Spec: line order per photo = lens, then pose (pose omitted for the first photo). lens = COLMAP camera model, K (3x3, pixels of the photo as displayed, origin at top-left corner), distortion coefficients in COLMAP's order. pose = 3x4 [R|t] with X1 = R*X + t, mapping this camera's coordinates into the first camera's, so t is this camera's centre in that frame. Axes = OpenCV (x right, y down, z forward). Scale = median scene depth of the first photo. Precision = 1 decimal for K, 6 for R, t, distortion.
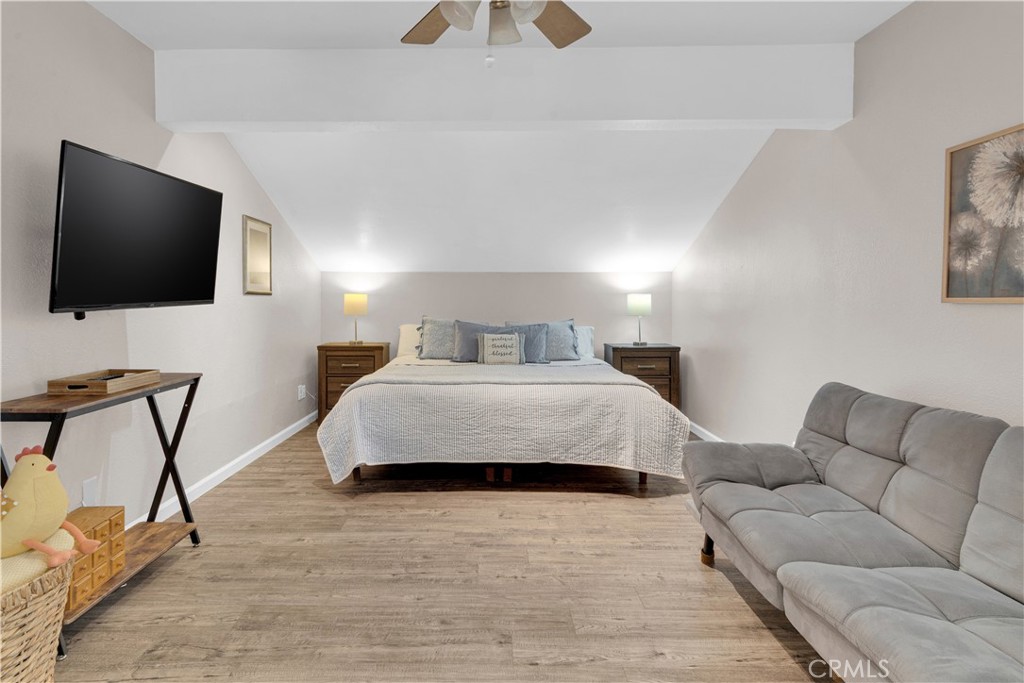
lens RADIAL K [[615.7, 0, 479.7], [0, 615.7, 303.4], [0, 0, 1]] dist [0.025899, -0.000071]
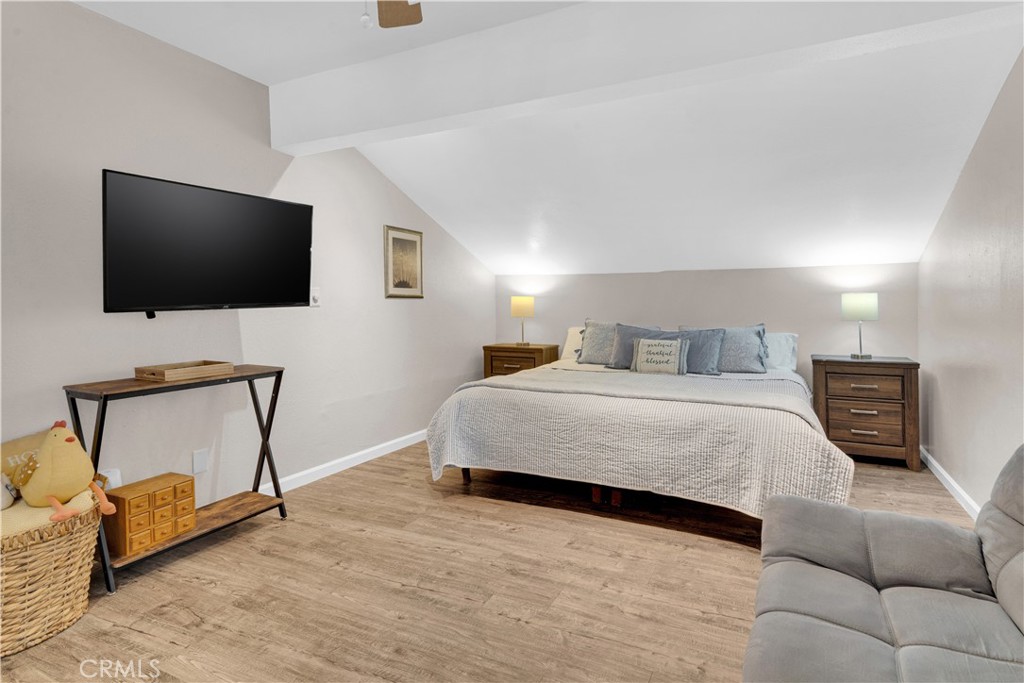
lens RADIAL K [[578.8, 0, 466.9], [0, 578.8, 318.6], [0, 0, 1]] dist [0.022752, 0.000061]
pose [[0.882482, 0.008558, -0.470269, 0.311103], [0.001205, 0.999790, 0.020455, 0.002780], [0.470345, -0.018618, 0.882286, 0.210464]]
